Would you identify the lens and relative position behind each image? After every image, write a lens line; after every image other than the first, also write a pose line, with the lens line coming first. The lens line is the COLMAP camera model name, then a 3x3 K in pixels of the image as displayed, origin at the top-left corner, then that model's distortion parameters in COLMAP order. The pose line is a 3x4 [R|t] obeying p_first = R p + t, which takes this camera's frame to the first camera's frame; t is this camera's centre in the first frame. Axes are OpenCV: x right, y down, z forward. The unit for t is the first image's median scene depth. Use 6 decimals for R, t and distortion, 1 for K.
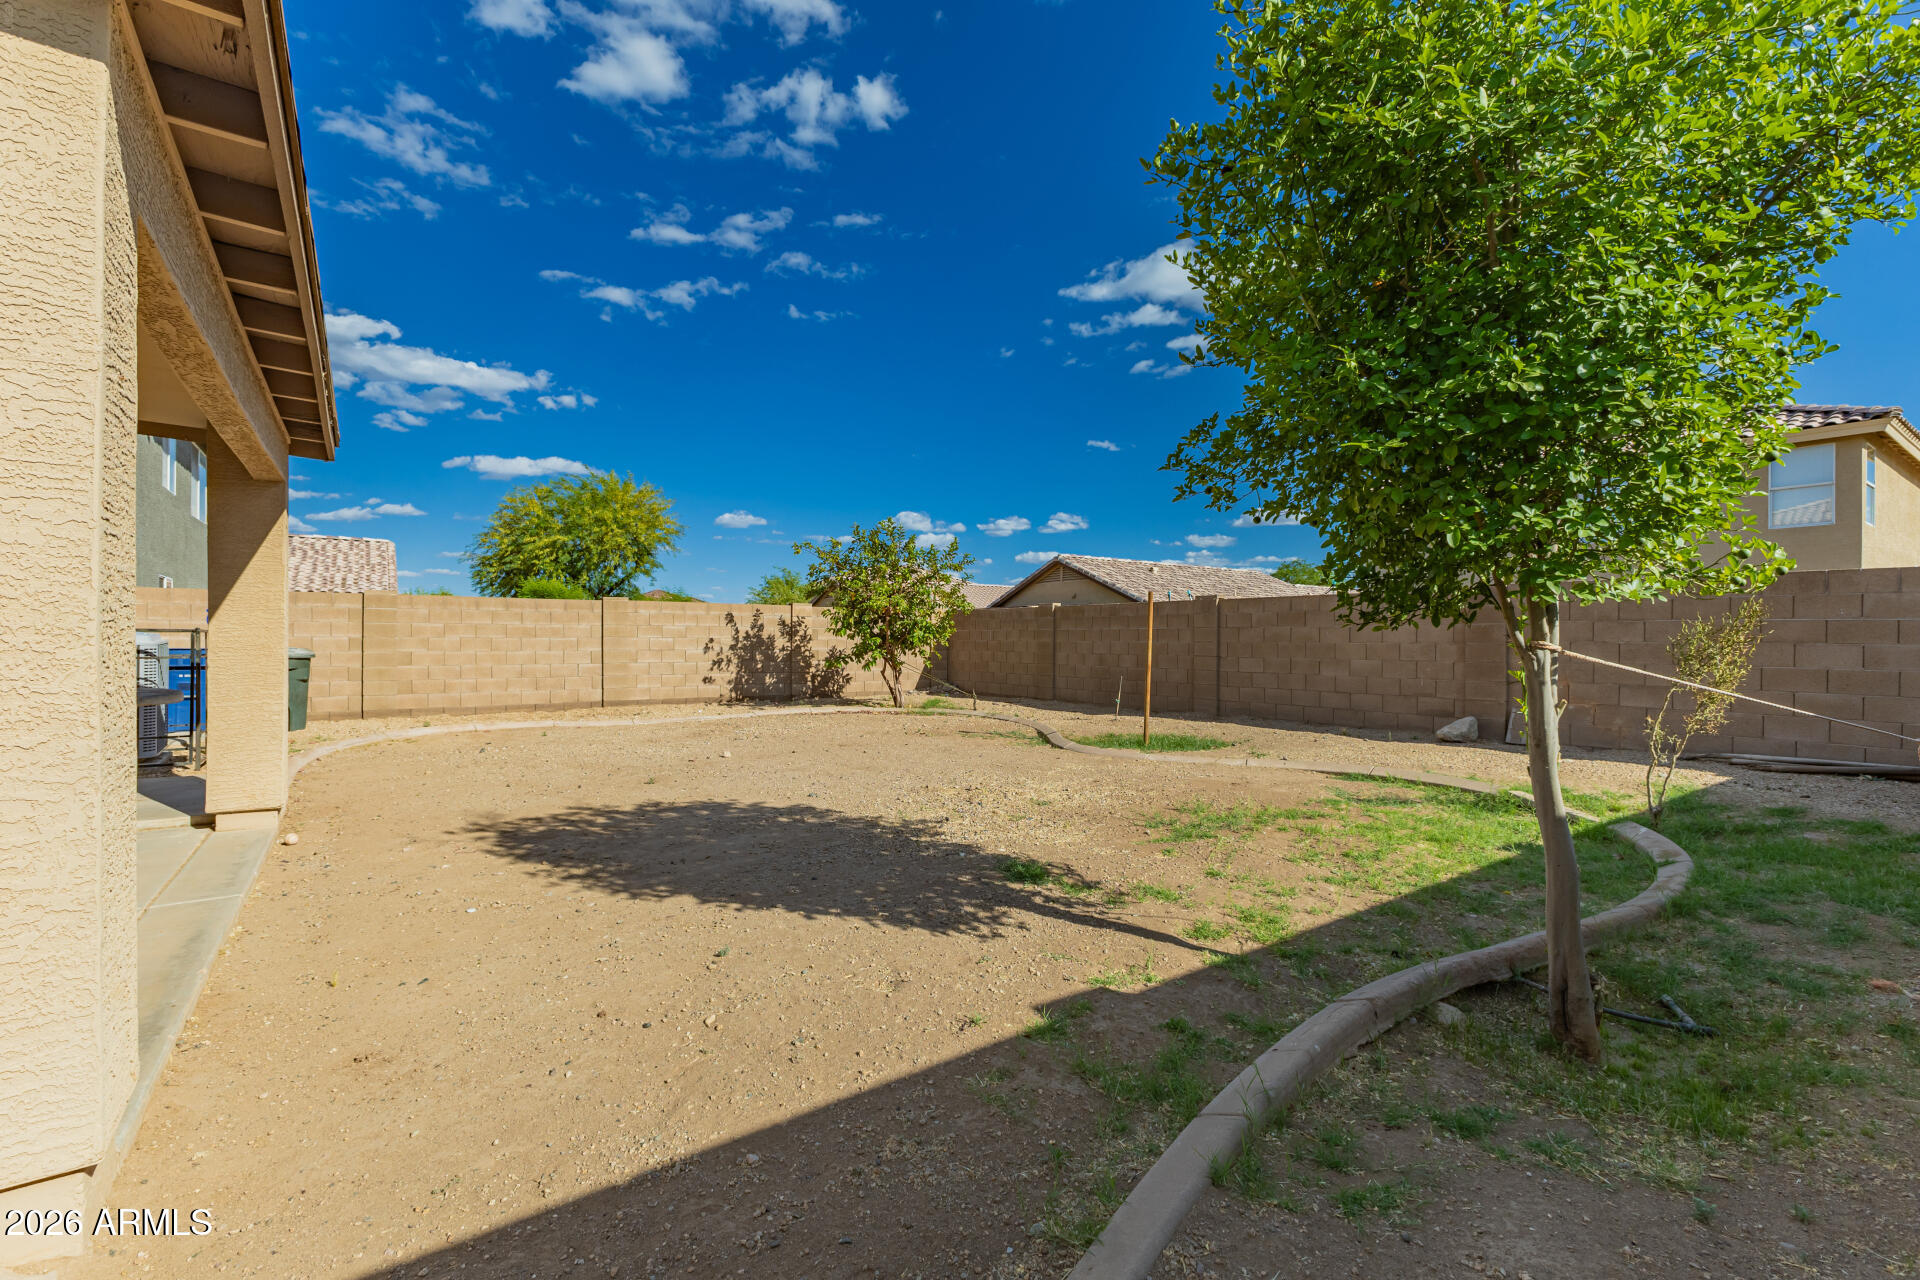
lens RADIAL K [[833.4, 0, 985.3], [0, 833.4, 633.8], [0, 0, 1]] dist [-0.015593, 0.000224]
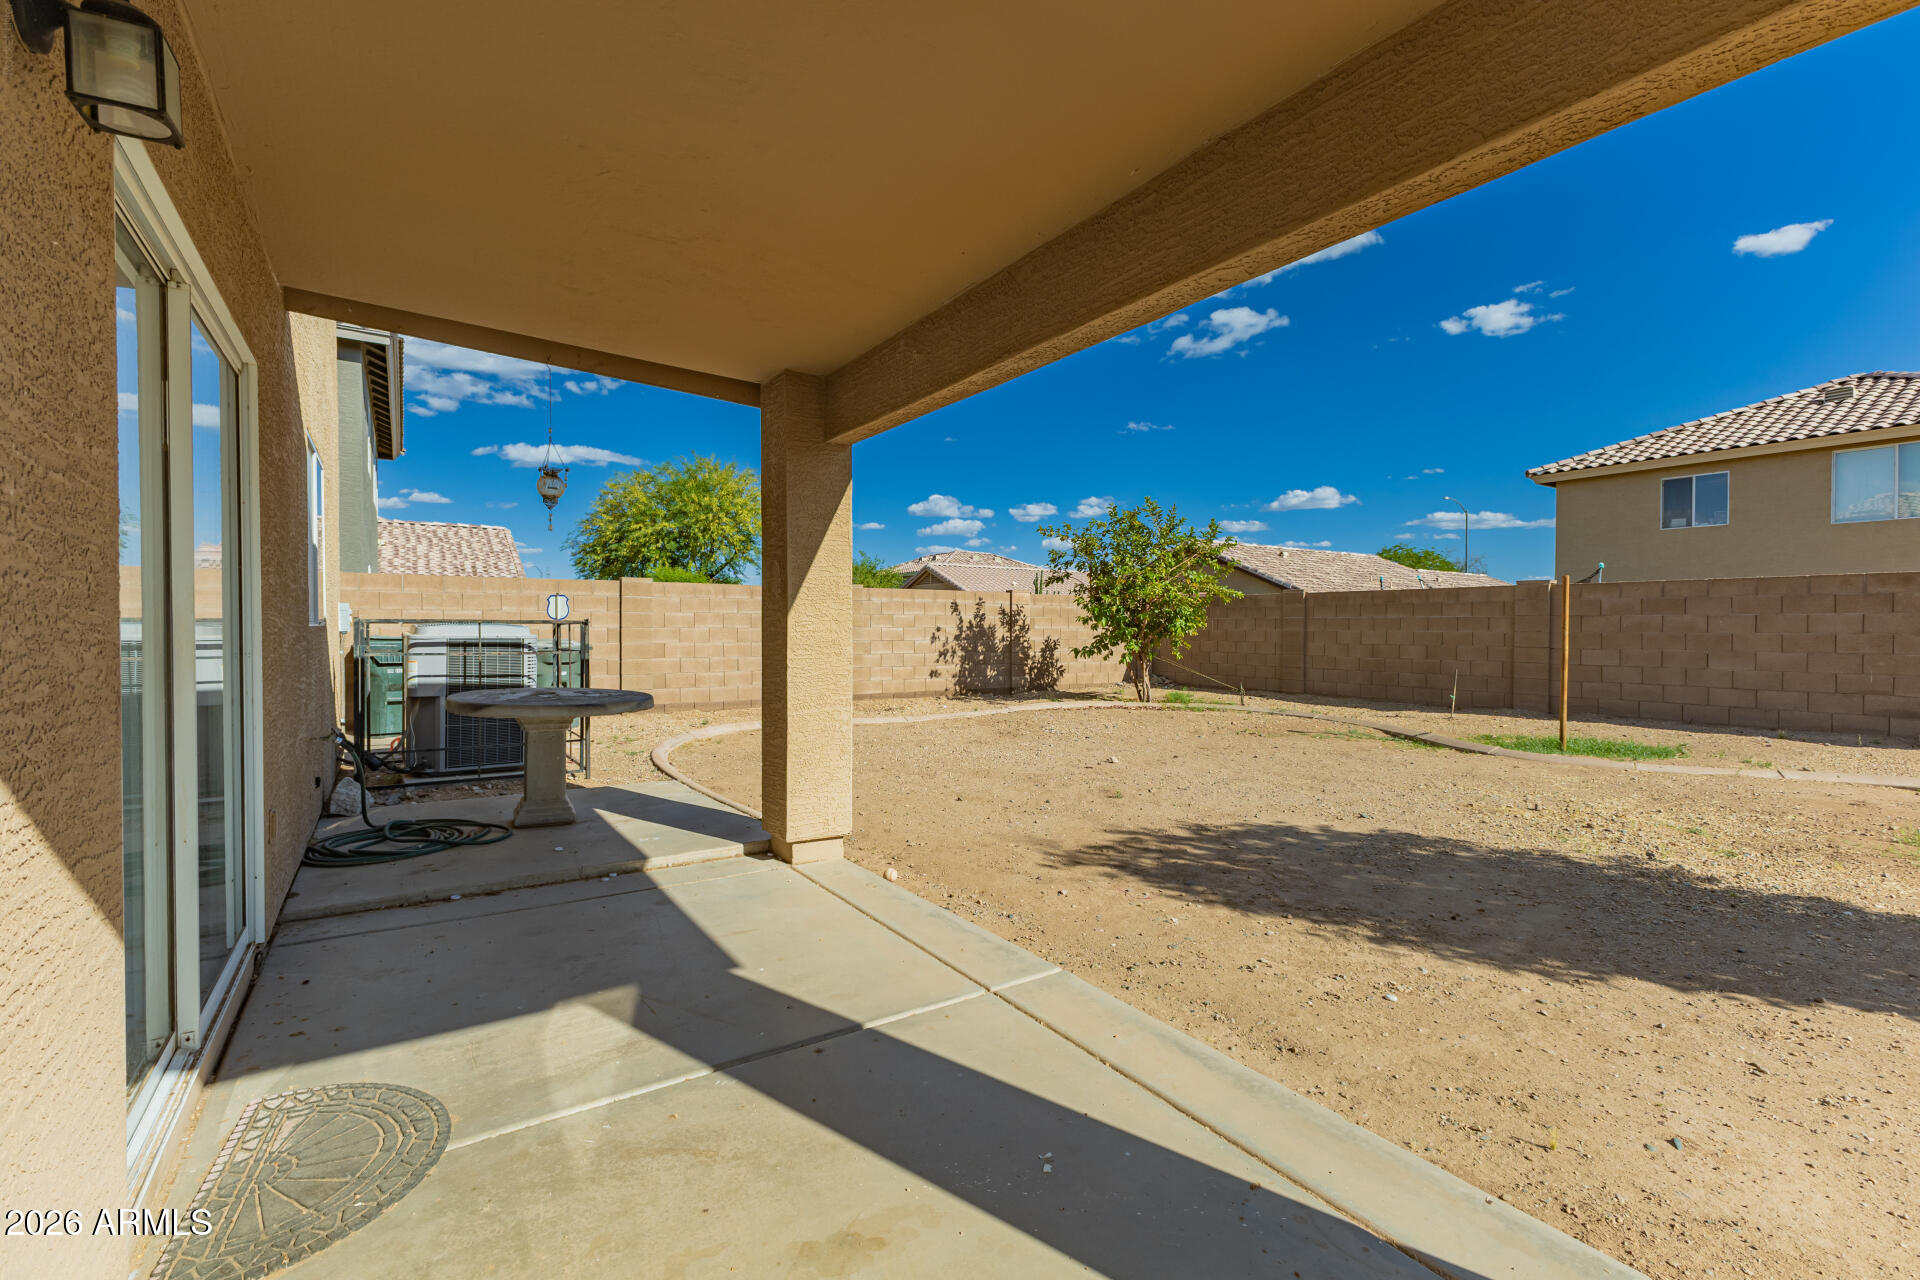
lens RADIAL K [[842.4, 0, 960.0], [0, 842.4, 640.0], [0, 0, 1]] dist [0.000111, -0.000588]
pose [[0.998259, 0.000986, -0.058968, -0.242650], [0.000328, 0.999752, 0.022276, -0.002398], [0.058975, -0.022257, 0.998011, 0.054026]]
